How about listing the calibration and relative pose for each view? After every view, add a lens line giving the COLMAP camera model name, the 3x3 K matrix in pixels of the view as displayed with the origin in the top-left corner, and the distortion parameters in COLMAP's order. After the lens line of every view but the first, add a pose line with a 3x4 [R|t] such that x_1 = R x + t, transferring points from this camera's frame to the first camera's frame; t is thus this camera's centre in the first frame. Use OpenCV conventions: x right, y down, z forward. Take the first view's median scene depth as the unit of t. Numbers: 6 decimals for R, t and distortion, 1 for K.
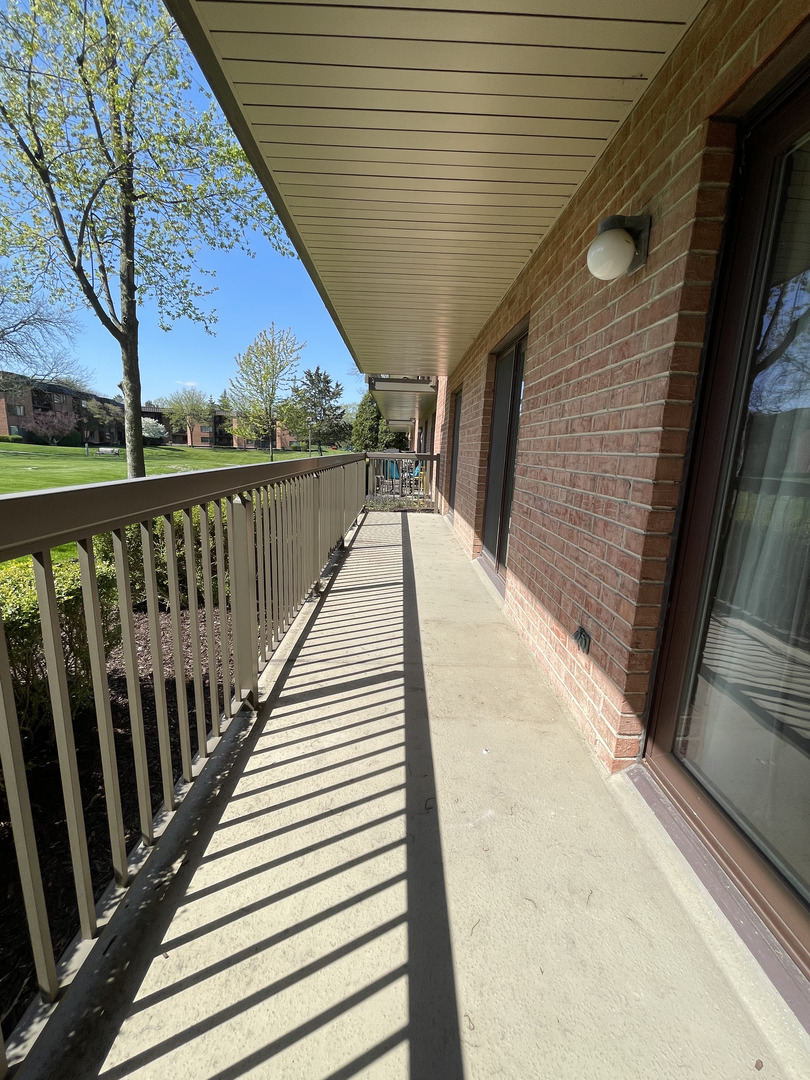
lens RADIAL K [[446.7, 0, 399.5], [0, 446.7, 539.1], [0, 0, 1]] dist [-0.001086, 0.000886]
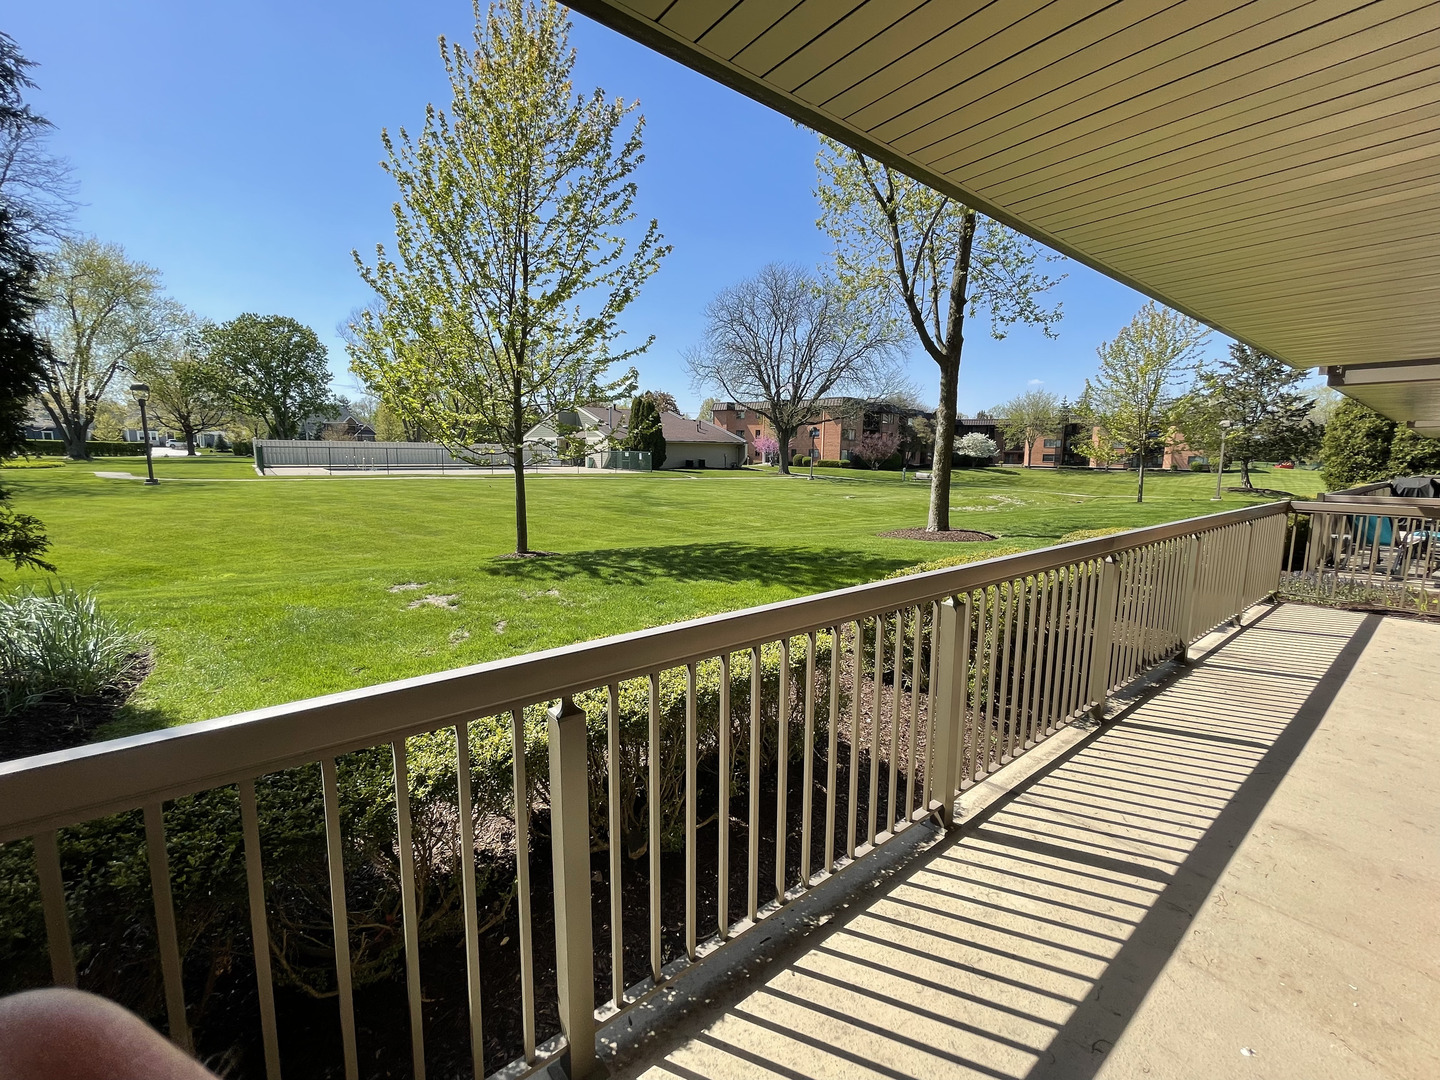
lens RADIAL K [[595.6, 0, 722.3], [0, 595.6, 536.5], [0, 0, 1]] dist [-0.001086, 0.000886]
pose [[0.620926, 0.073365, -0.780428, 0.119918], [-0.141467, 0.989751, -0.019512, -0.047650], [0.770998, 0.122520, 0.624941, -0.073992]]
